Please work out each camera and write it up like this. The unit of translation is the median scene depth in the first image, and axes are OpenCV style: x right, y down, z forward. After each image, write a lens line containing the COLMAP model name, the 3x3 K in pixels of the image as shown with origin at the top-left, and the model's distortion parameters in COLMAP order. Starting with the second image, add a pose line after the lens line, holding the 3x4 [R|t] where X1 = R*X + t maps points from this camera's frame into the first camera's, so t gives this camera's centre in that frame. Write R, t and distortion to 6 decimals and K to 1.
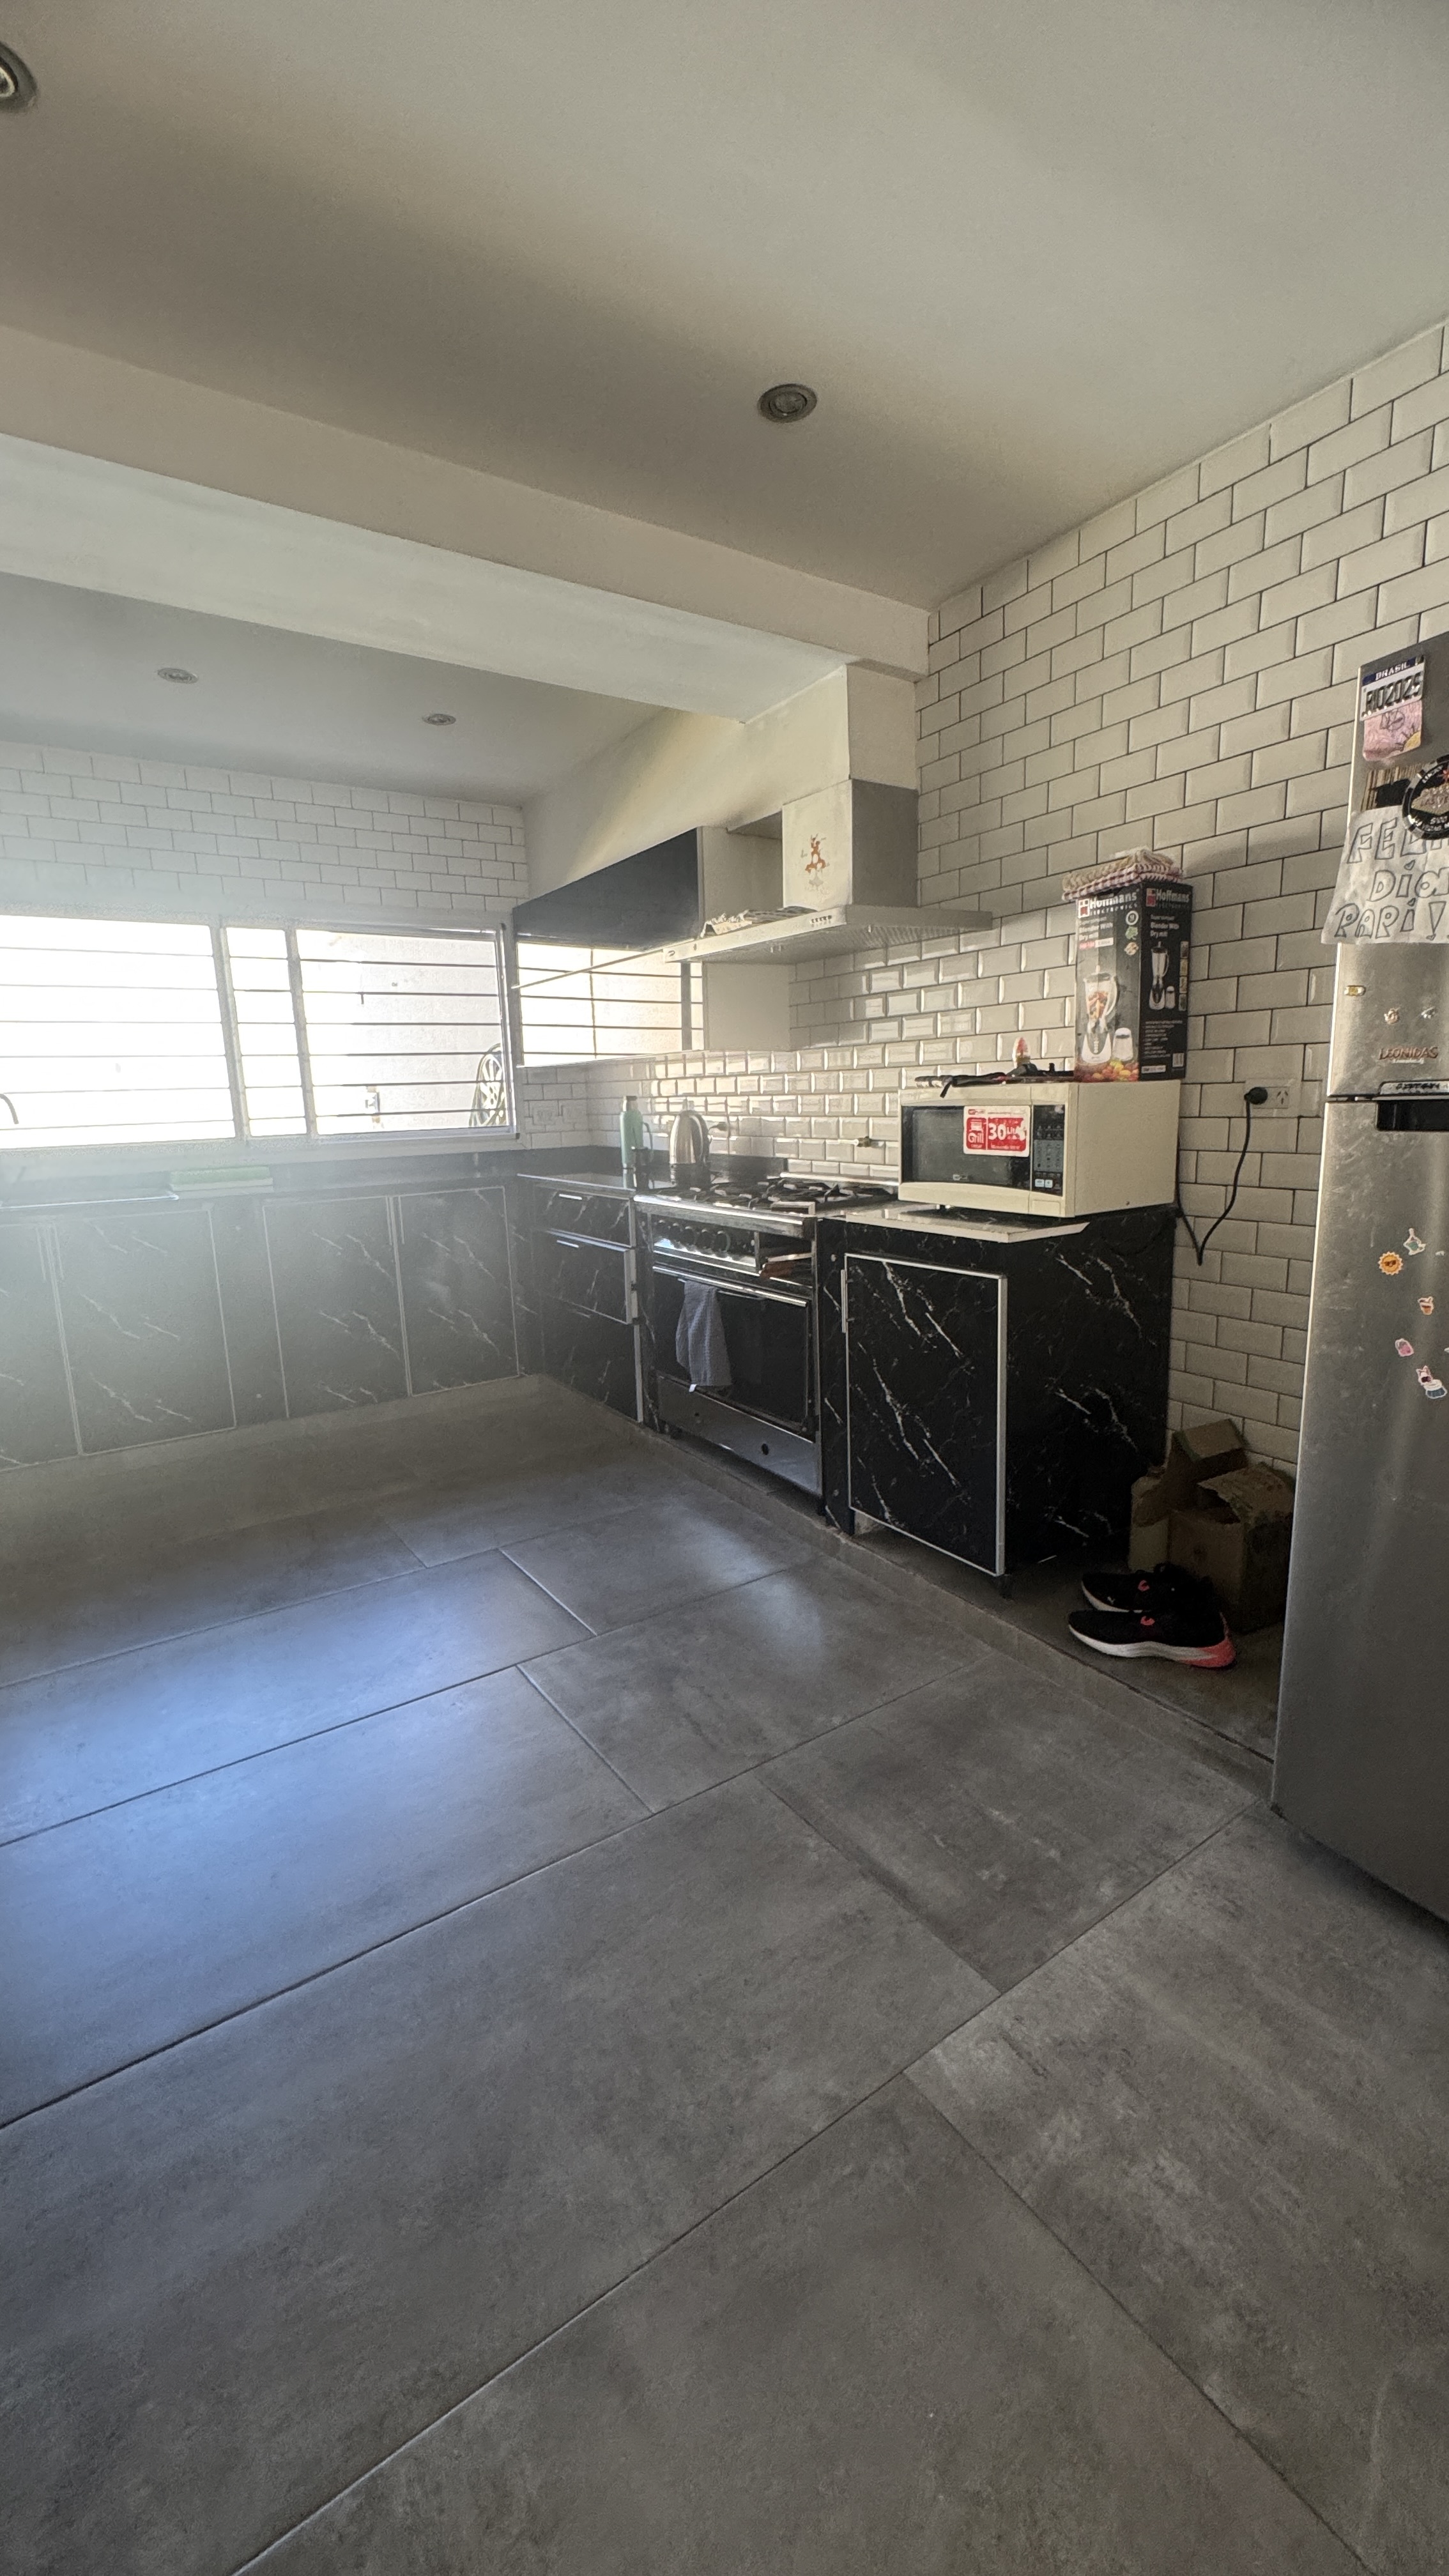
lens RADIAL K [[1028.3, 0, 724.1], [0, 1028.3, 1285.4], [0, 0, 1]] dist [-0.003472, 0.000524]
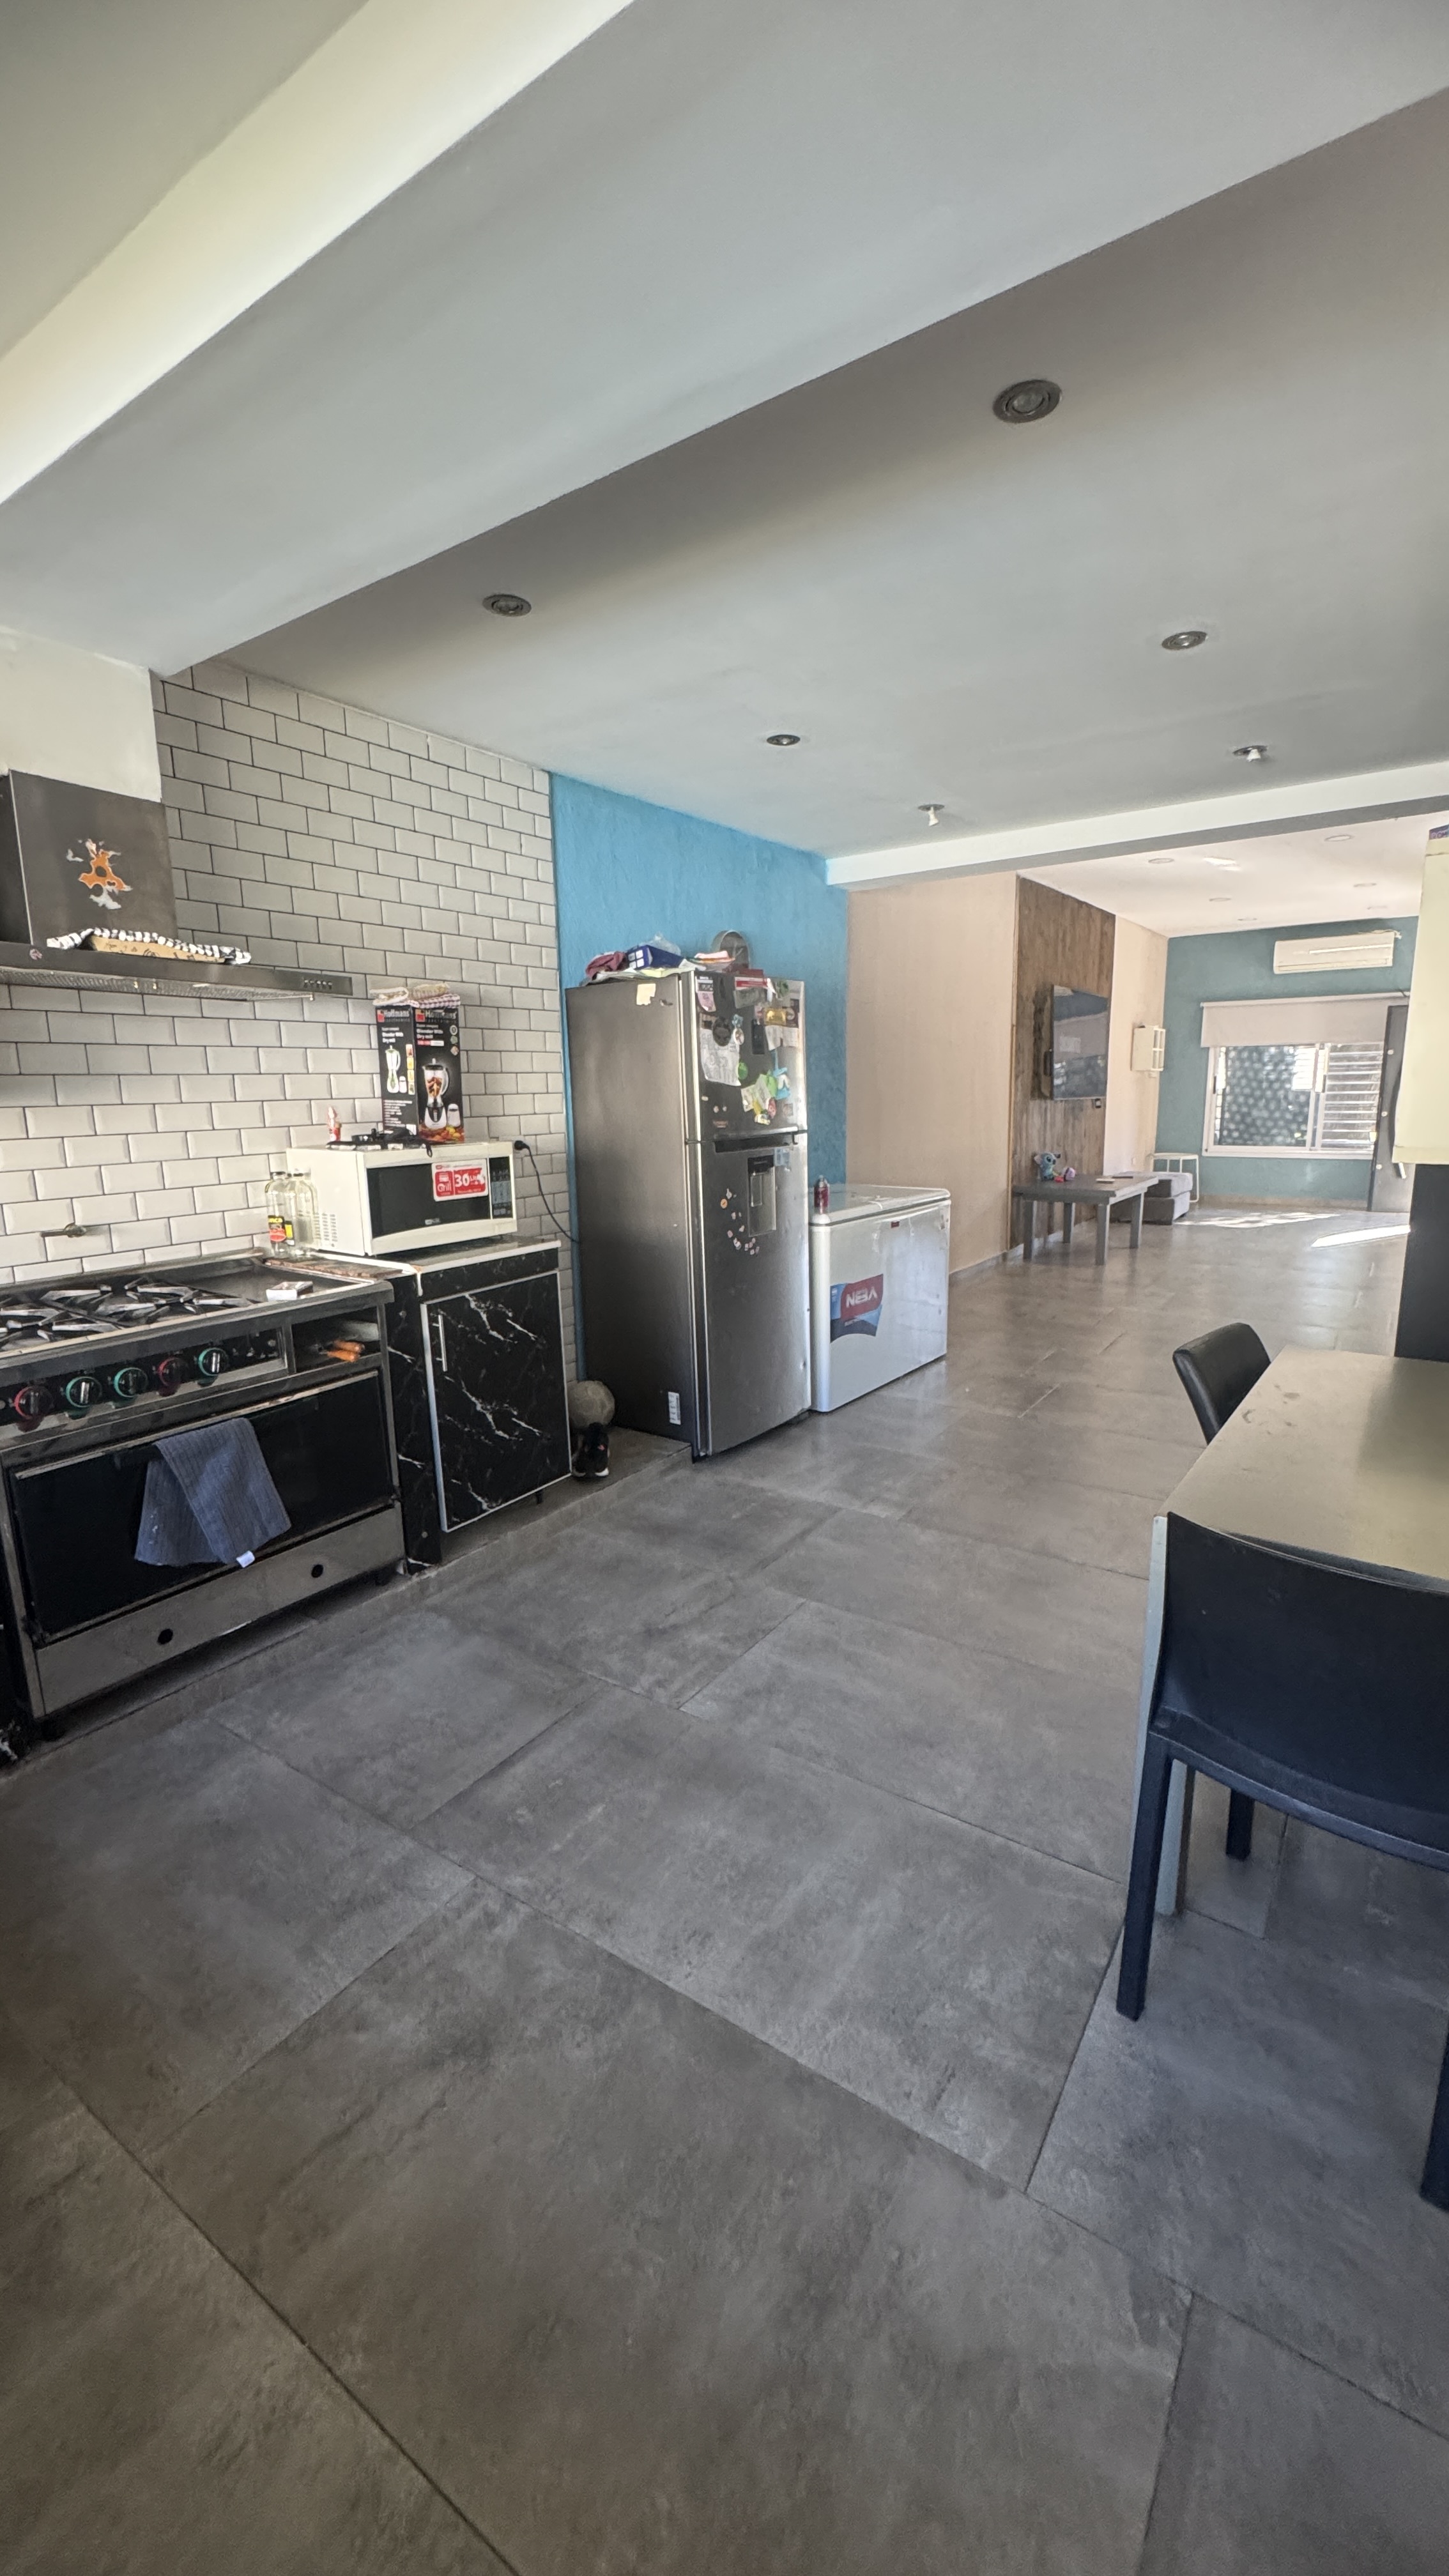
lens RADIAL K [[1028.3, 0, 725.8], [0, 1028.3, 1288.3], [0, 0, 1]] dist [-0.003472, 0.000524]
pose [[-0.365421, -0.143401, 0.919730, -1.098730], [0.200266, 0.952812, 0.228127, -0.253466], [-0.909044, 0.267553, -0.319459, 1.166869]]
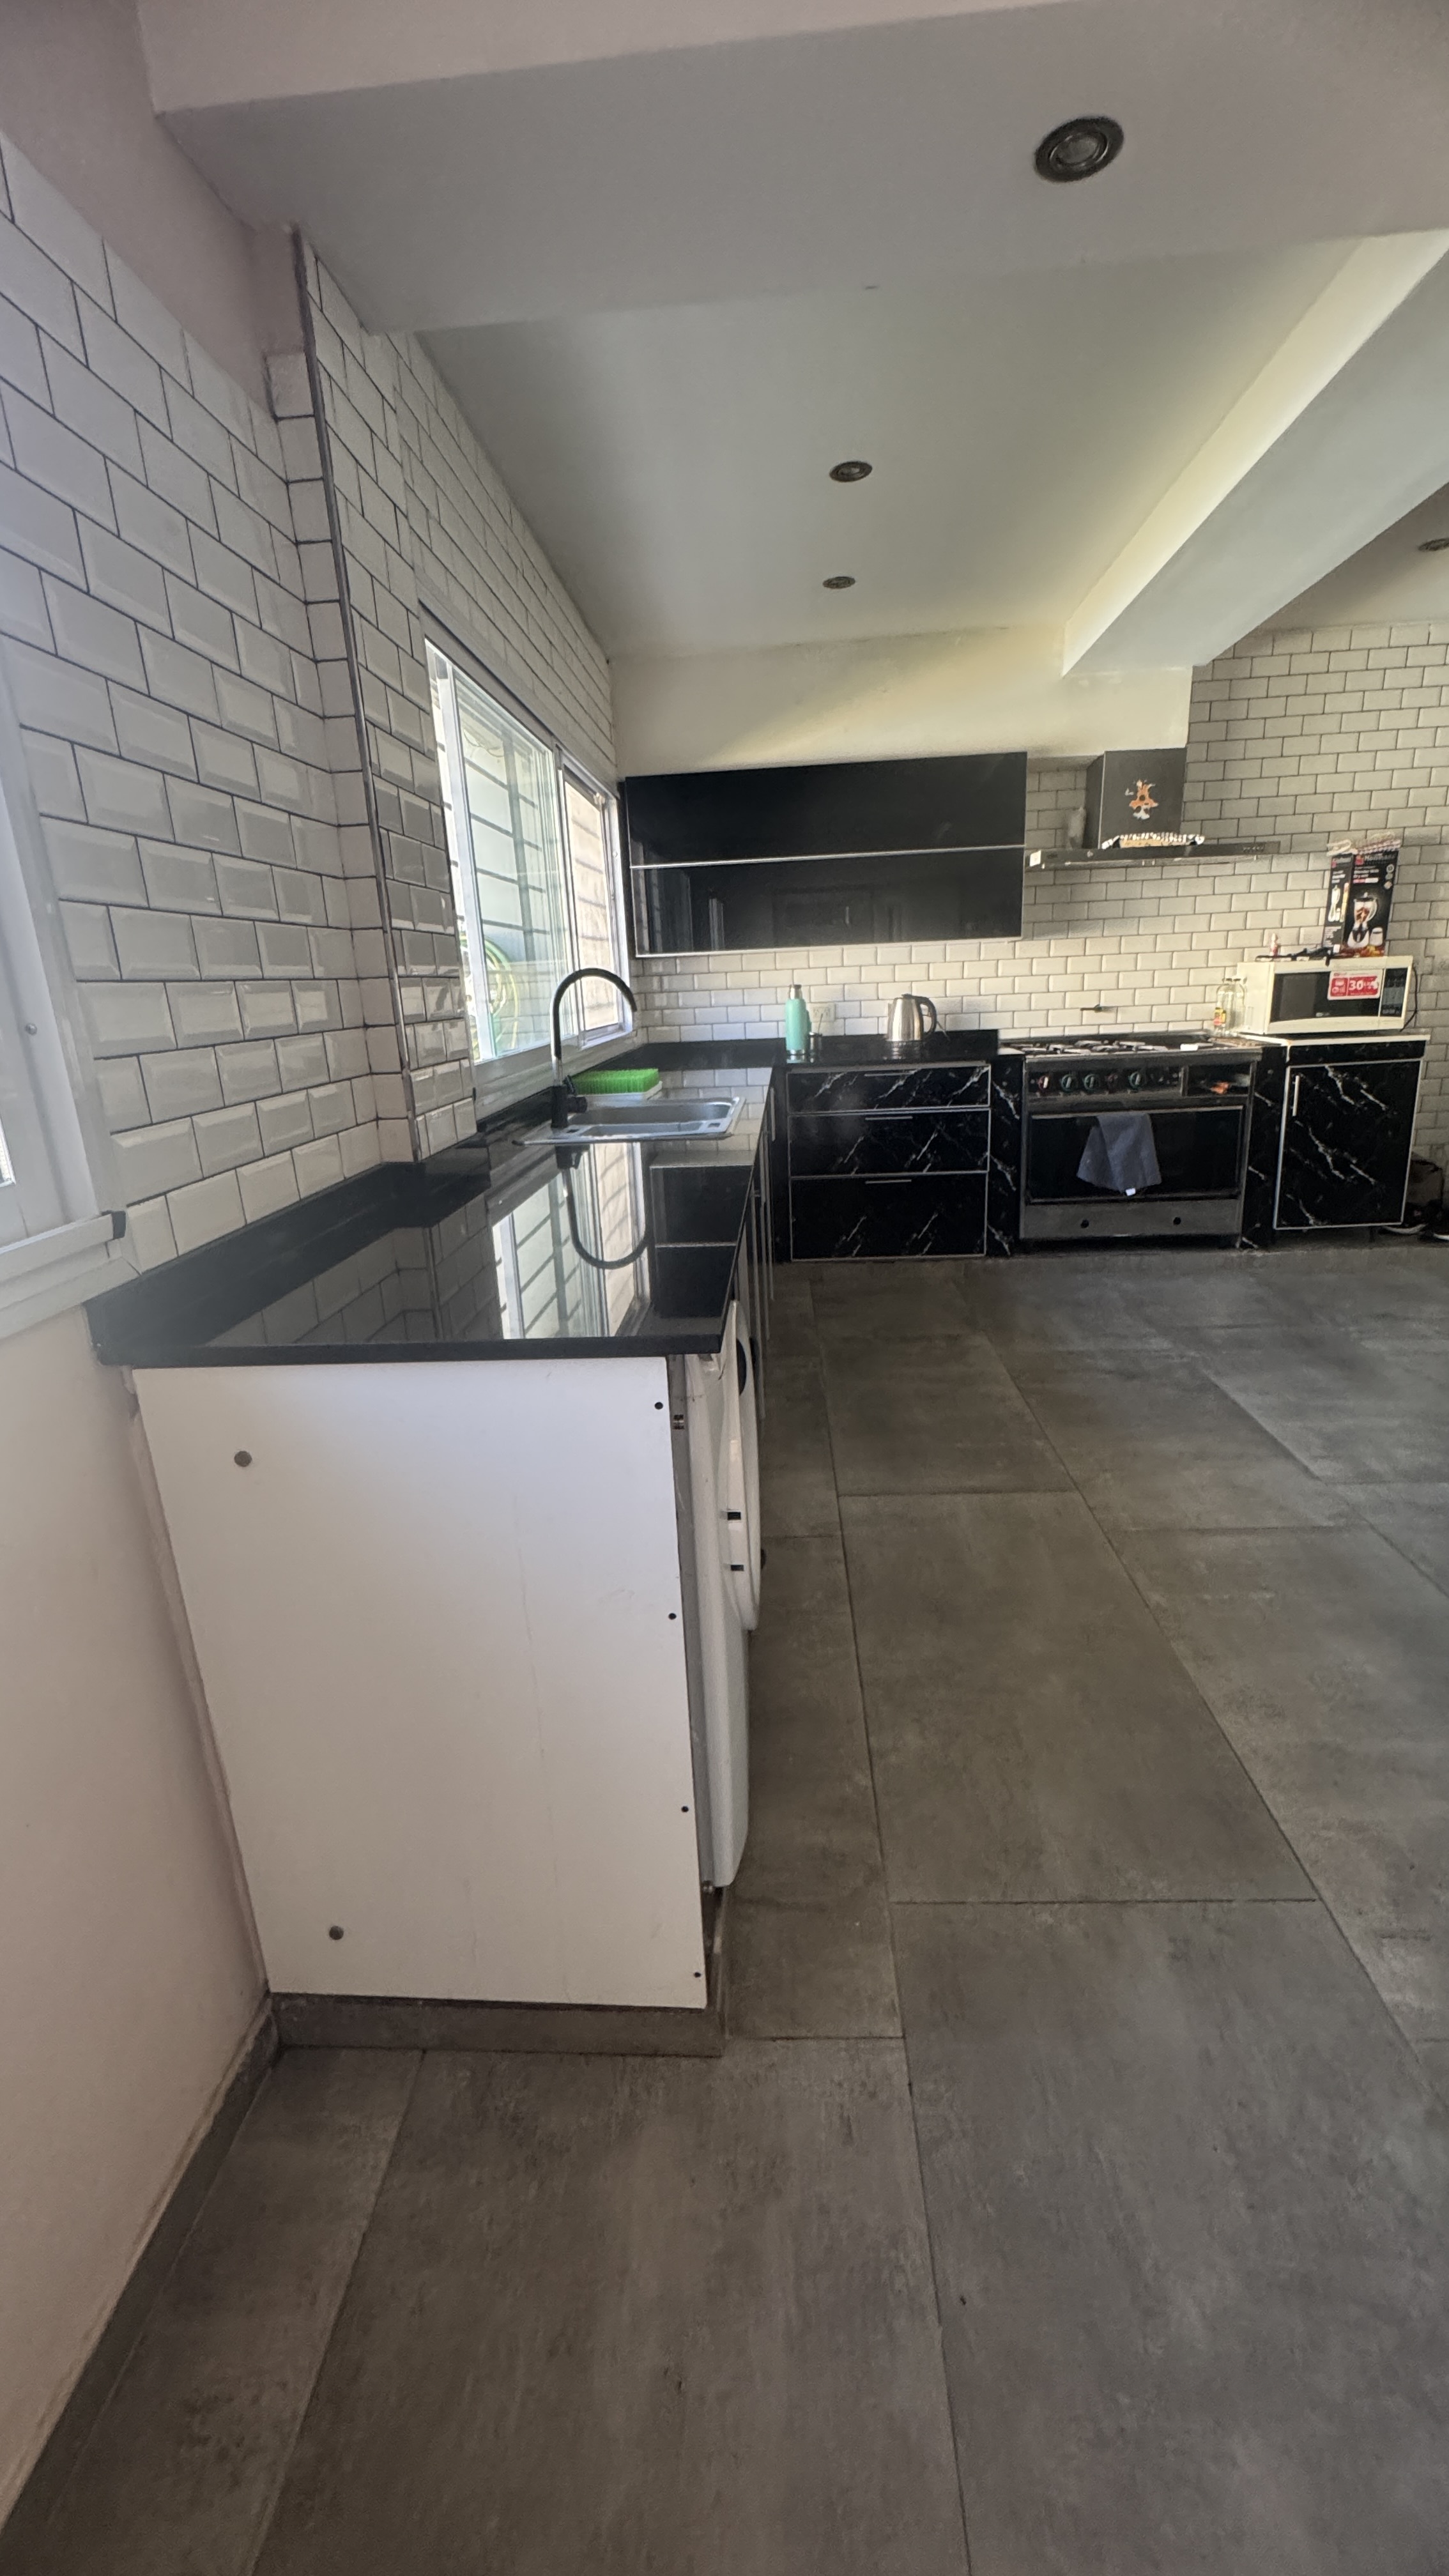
lens RADIAL K [[1028.3, 0, 731.9], [0, 1028.3, 1288.5], [0, 0, 1]] dist [-0.003472, 0.000524]
pose [[0.600281, -0.225667, 0.767292, -1.894011], [0.174261, 0.973223, 0.149902, -0.094446], [-0.780574, 0.043726, 0.623532, 0.769593]]
